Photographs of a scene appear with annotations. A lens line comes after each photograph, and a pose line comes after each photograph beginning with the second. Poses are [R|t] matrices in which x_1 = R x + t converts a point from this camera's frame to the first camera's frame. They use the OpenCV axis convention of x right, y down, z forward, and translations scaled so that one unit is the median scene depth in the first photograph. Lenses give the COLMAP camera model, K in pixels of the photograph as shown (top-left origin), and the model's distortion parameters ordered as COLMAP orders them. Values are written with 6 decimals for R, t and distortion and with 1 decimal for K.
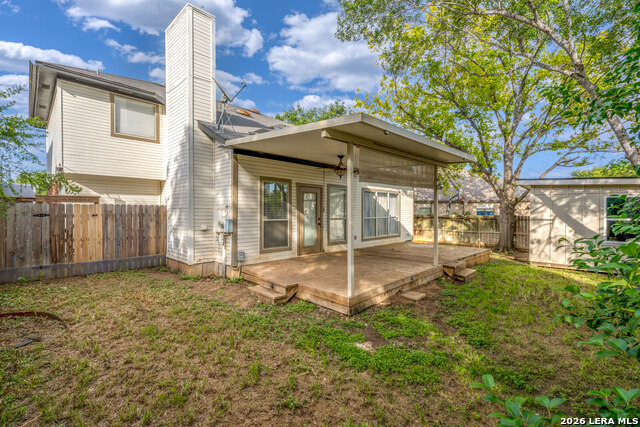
lens RADIAL K [[283.8, 0, 320.3], [0, 283.8, 211.1], [0, 0, 1]] dist [0.000496, 0.000100]
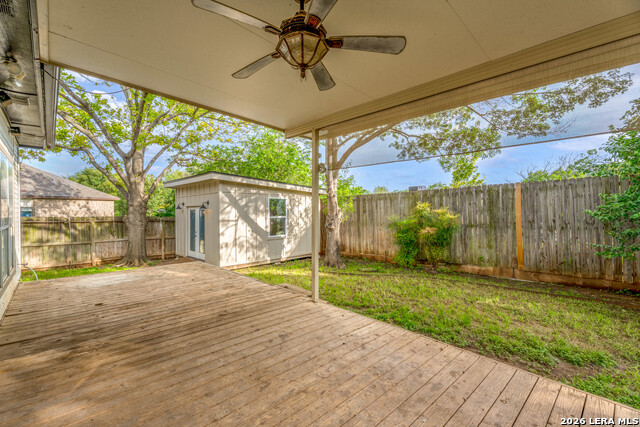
lens RADIAL K [[283.8, 0, 319.5], [0, 283.8, 216.9], [0, 0, 1]] dist [0.000496, 0.000100]
pose [[0.045920, -0.026071, 0.998605, -0.119888], [0.003634, 0.999657, 0.025932, -0.004913], [-0.998939, 0.002438, 0.045999, 0.675855]]
